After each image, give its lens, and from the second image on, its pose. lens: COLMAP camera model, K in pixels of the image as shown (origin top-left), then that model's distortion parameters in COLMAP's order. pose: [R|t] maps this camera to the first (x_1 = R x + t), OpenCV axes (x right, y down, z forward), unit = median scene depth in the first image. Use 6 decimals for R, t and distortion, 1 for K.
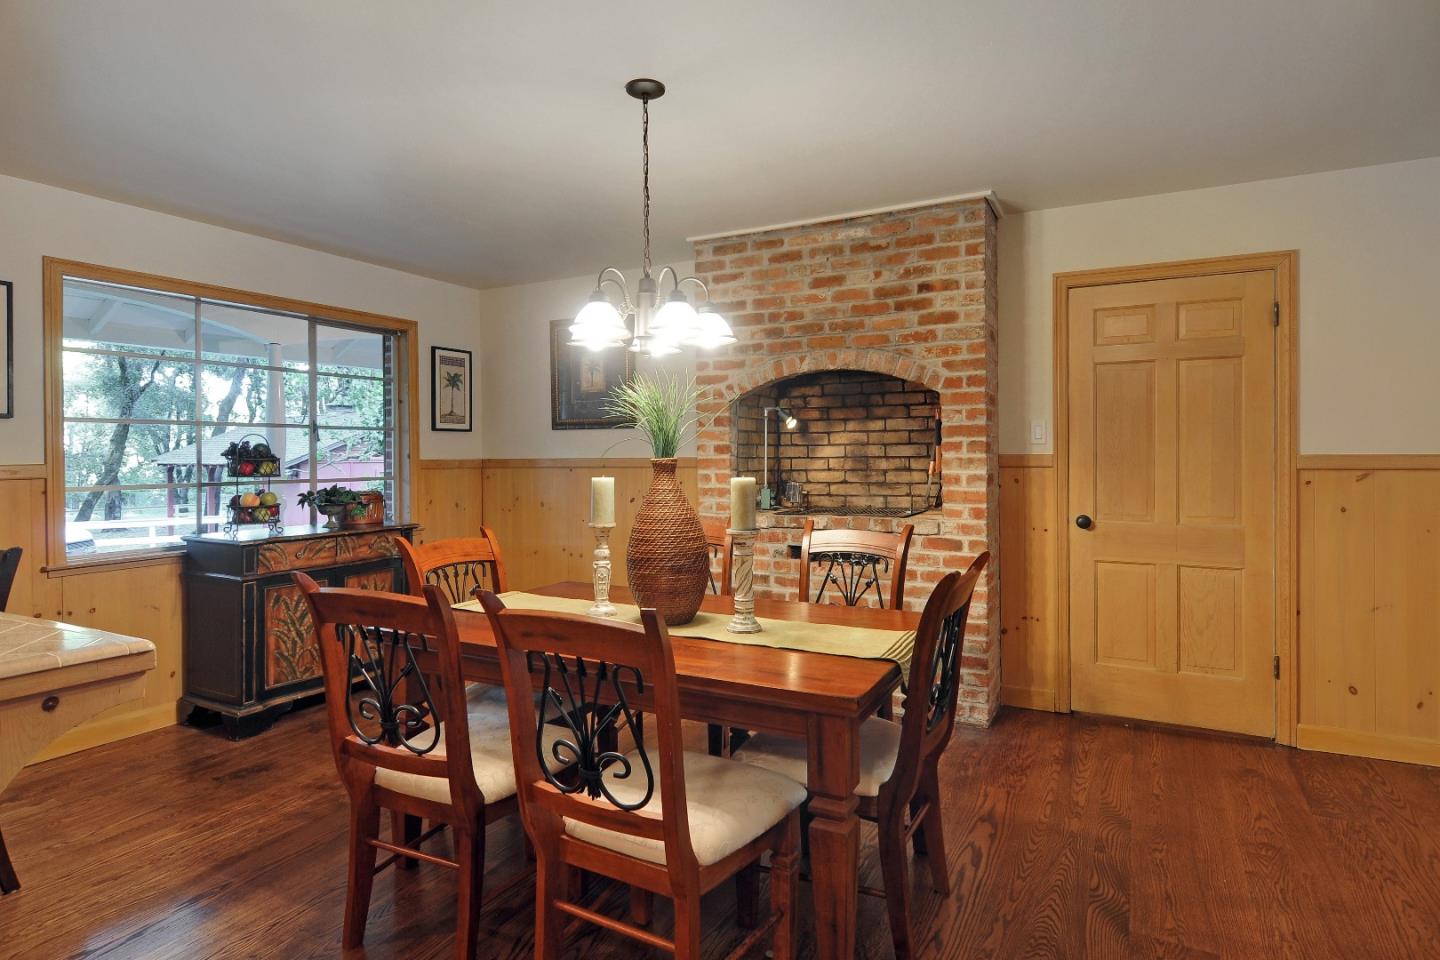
lens RADIAL K [[795.6, 0, 725.4], [0, 795.6, 436.7], [0, 0, 1]] dist [0.002259, -0.001039]
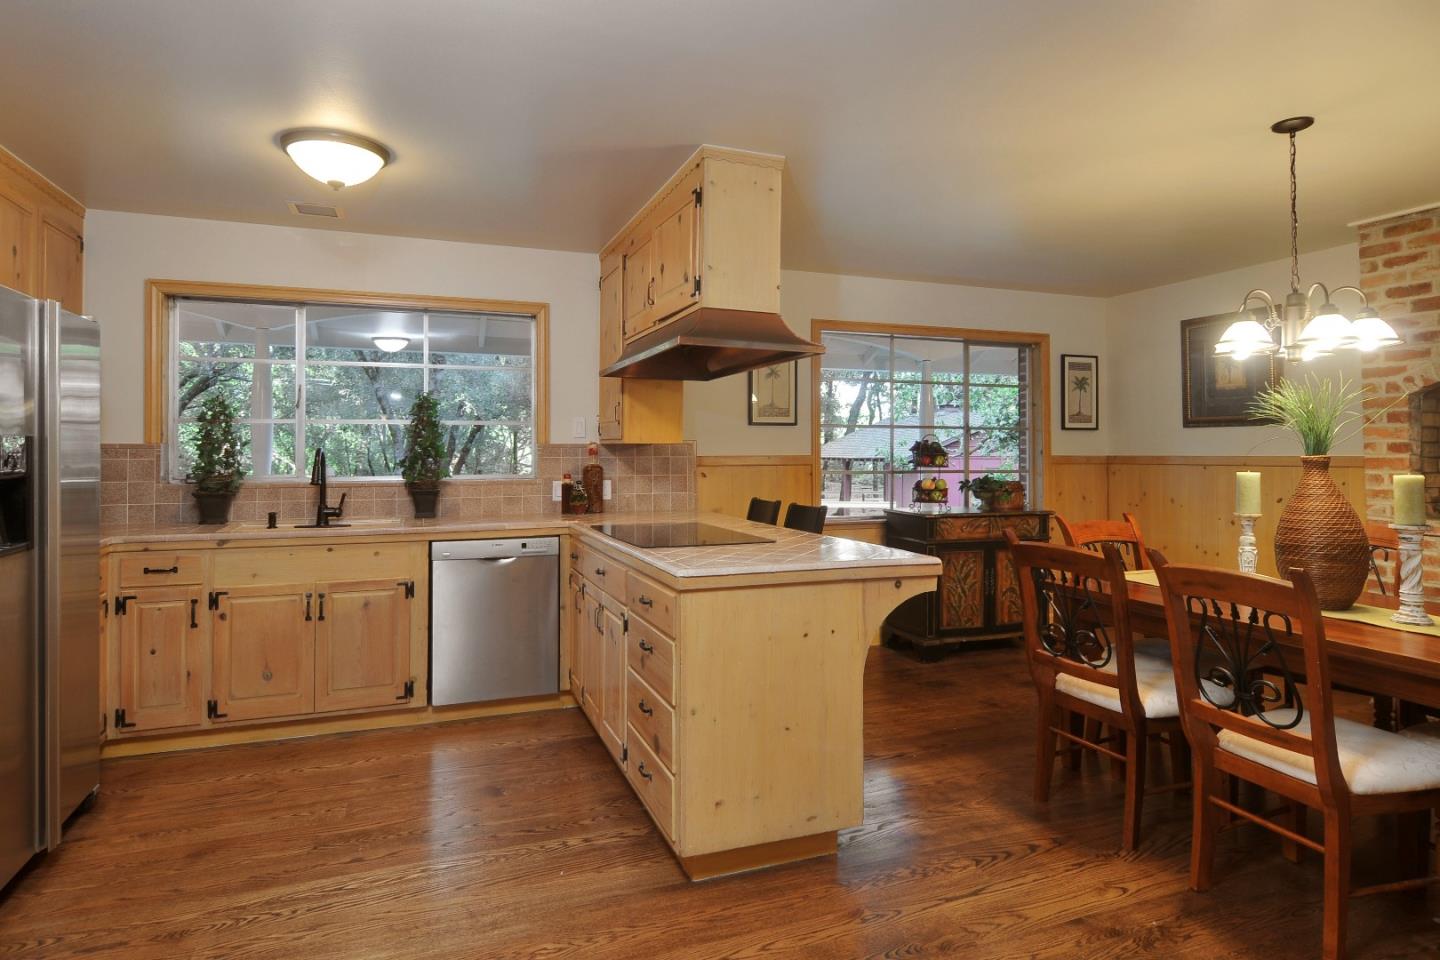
lens RADIAL K [[795.6, 0, 725.4], [0, 795.6, 436.7], [0, 0, 1]] dist [0.002259, -0.001039]
pose [[0.750148, -0.004100, -0.661257, 0.022738], [0.006605, 0.999977, 0.001293, -0.003291], [0.661237, -0.005338, 0.750158, -0.209467]]
